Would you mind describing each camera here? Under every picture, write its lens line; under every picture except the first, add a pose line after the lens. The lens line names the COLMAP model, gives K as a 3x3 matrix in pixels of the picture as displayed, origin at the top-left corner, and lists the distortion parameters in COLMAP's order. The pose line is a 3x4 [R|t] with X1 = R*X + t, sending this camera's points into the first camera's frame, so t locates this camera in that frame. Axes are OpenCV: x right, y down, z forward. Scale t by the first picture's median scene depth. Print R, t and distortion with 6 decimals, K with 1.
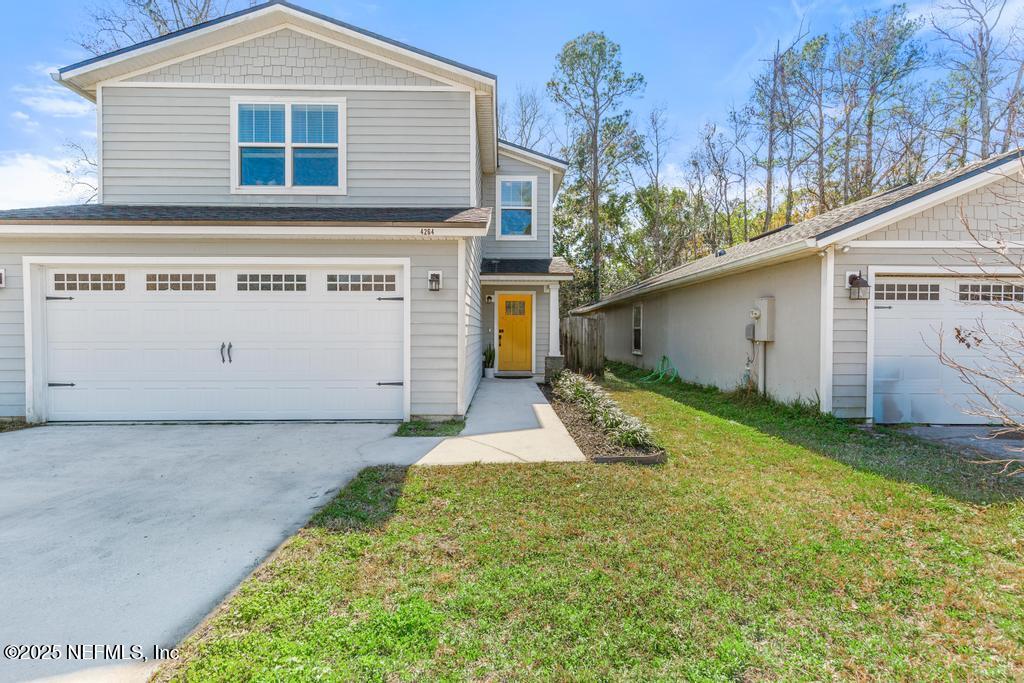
lens RADIAL K [[465.4, 0, 509.2], [0, 465.4, 362.5], [0, 0, 1]] dist [0.004620, 0.000544]
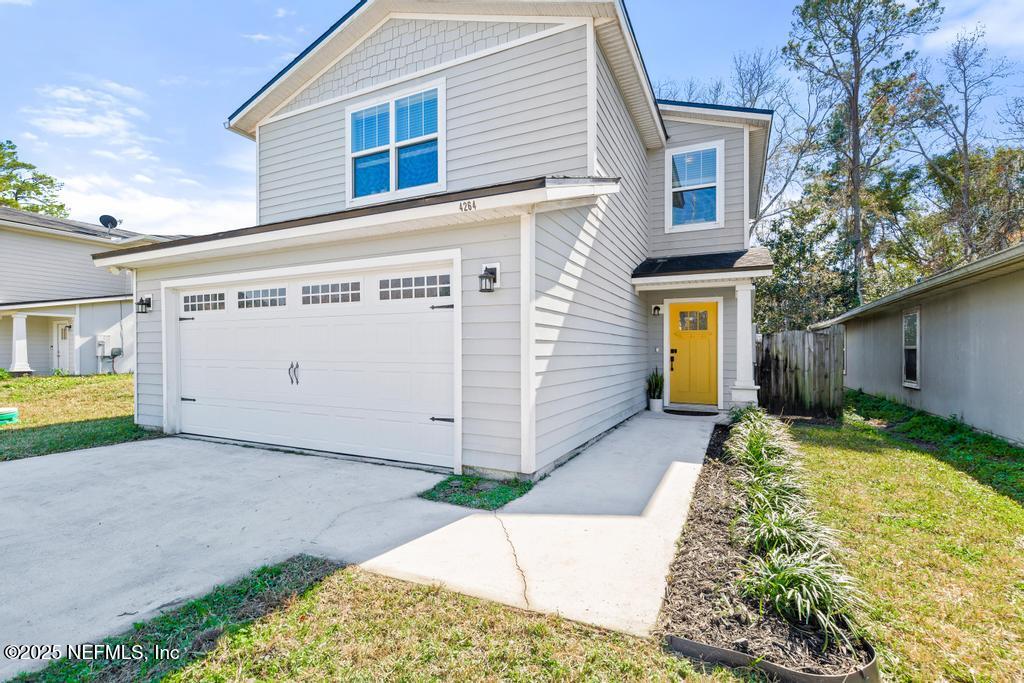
lens RADIAL K [[465.4, 0, 509.2], [0, 465.4, 362.5], [0, 0, 1]] dist [0.004620, 0.000544]
pose [[0.888692, 0.013455, -0.458306, 0.148139], [-0.033972, 0.998754, -0.036552, -0.018831], [0.457244, 0.048053, 0.888042, 0.314098]]
